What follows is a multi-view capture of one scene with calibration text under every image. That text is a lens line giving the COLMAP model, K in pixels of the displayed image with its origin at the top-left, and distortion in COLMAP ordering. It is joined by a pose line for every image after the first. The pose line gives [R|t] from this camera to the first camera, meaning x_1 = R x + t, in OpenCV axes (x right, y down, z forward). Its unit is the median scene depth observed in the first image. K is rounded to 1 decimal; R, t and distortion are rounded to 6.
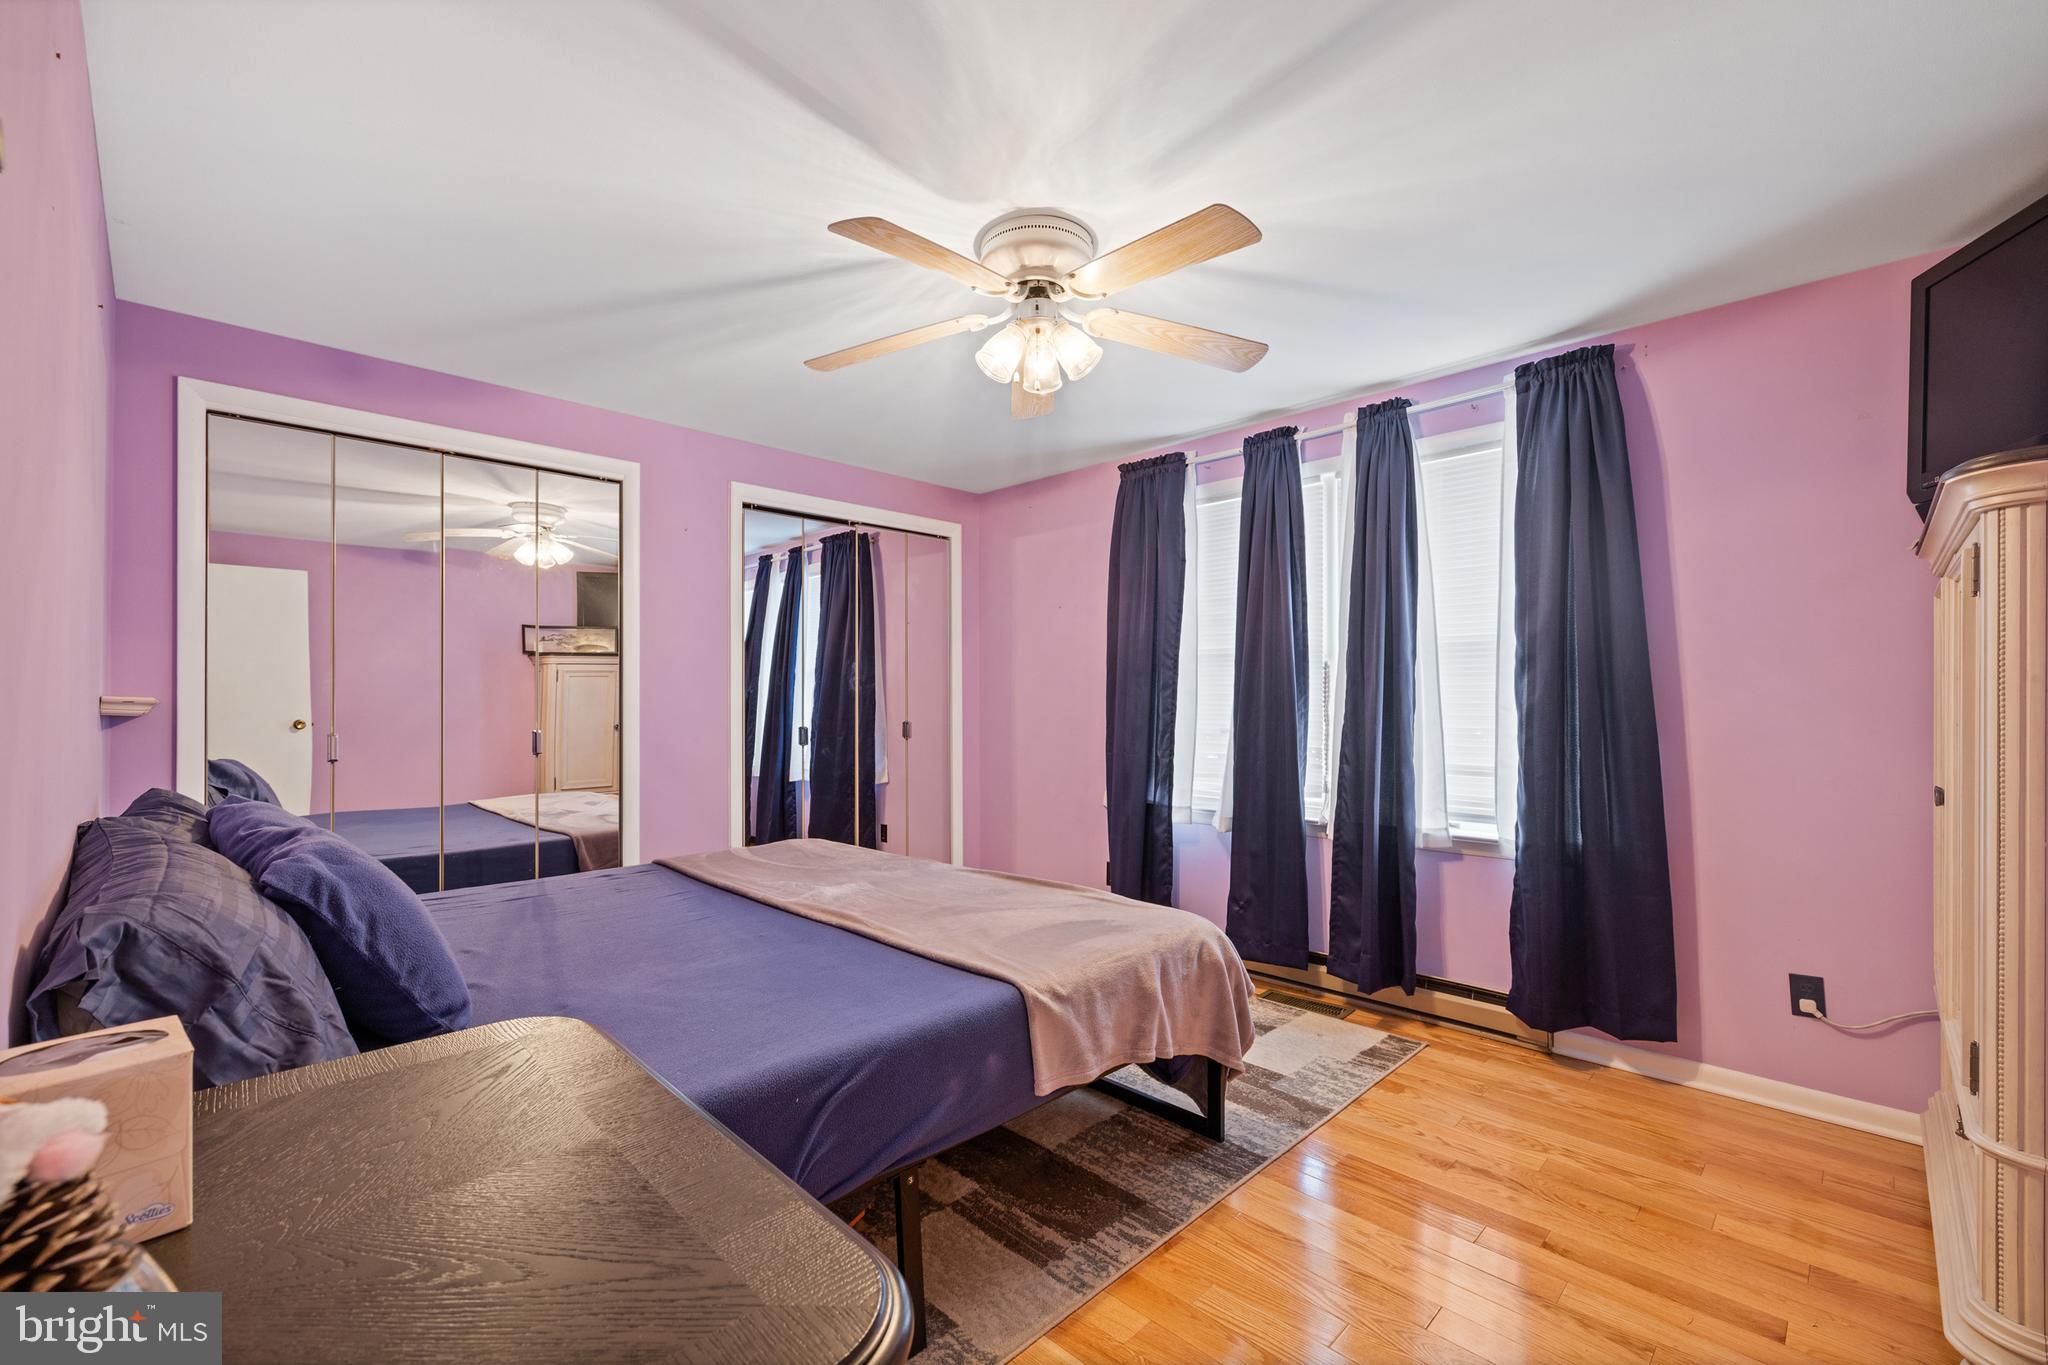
lens RADIAL K [[878.5, 0, 1019.3], [0, 878.5, 705.8], [0, 0, 1]] dist [0.002153, -0.000126]
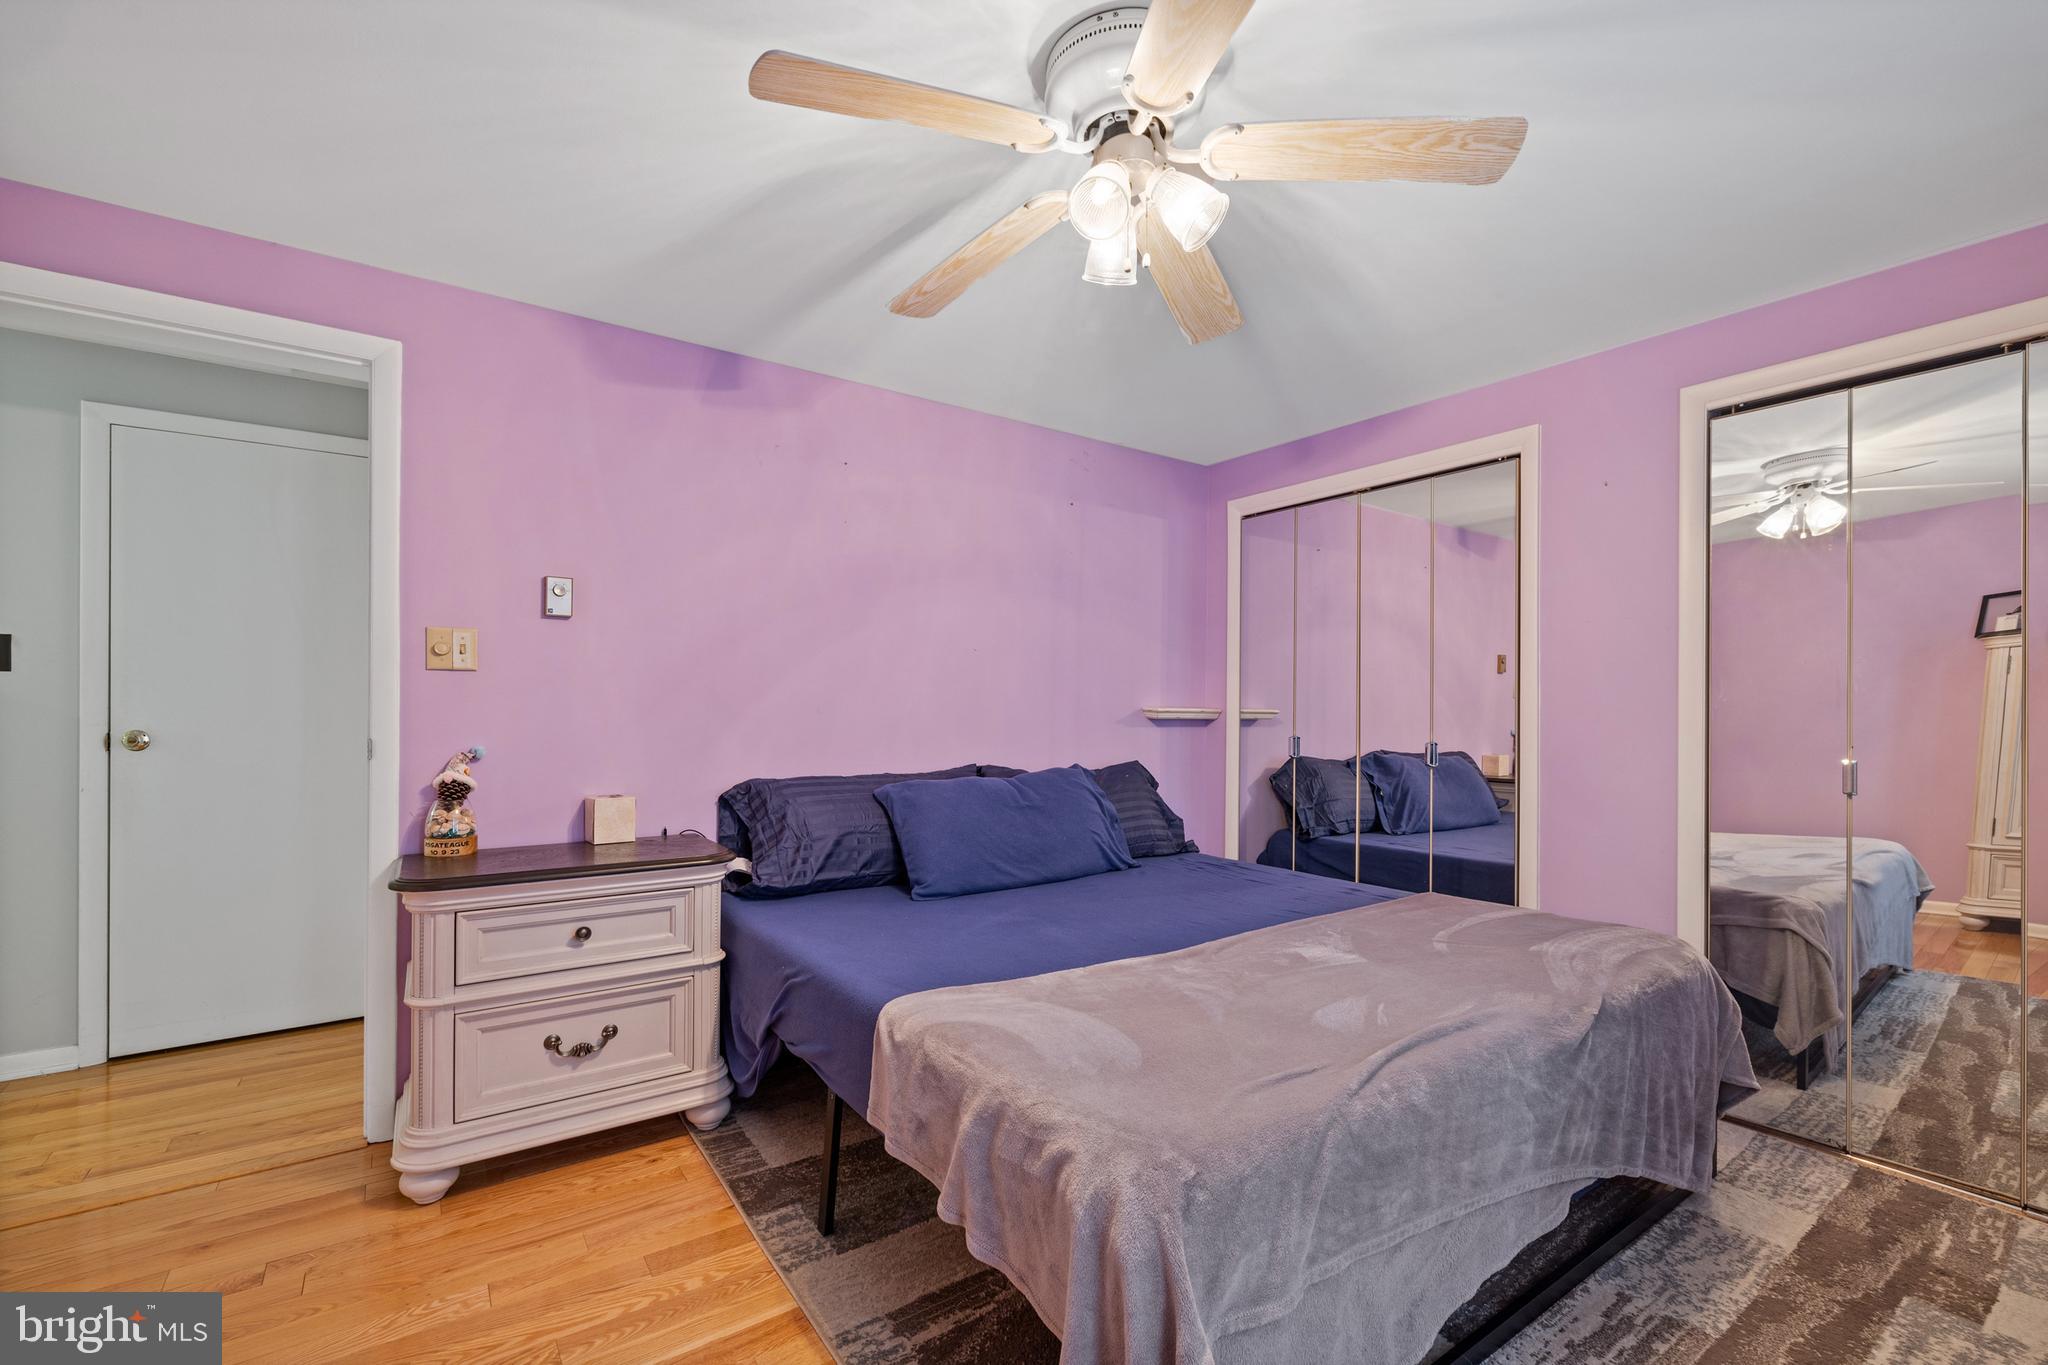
lens RADIAL K [[878.5, 0, 1019.3], [0, 878.5, 705.8], [0, 0, 1]] dist [0.002153, -0.000126]
pose [[-0.191515, -0.004031, -0.981481, 0.556414], [-0.010802, 0.999940, -0.001999, -0.003436], [0.981430, 0.010219, -0.191547, 0.799047]]
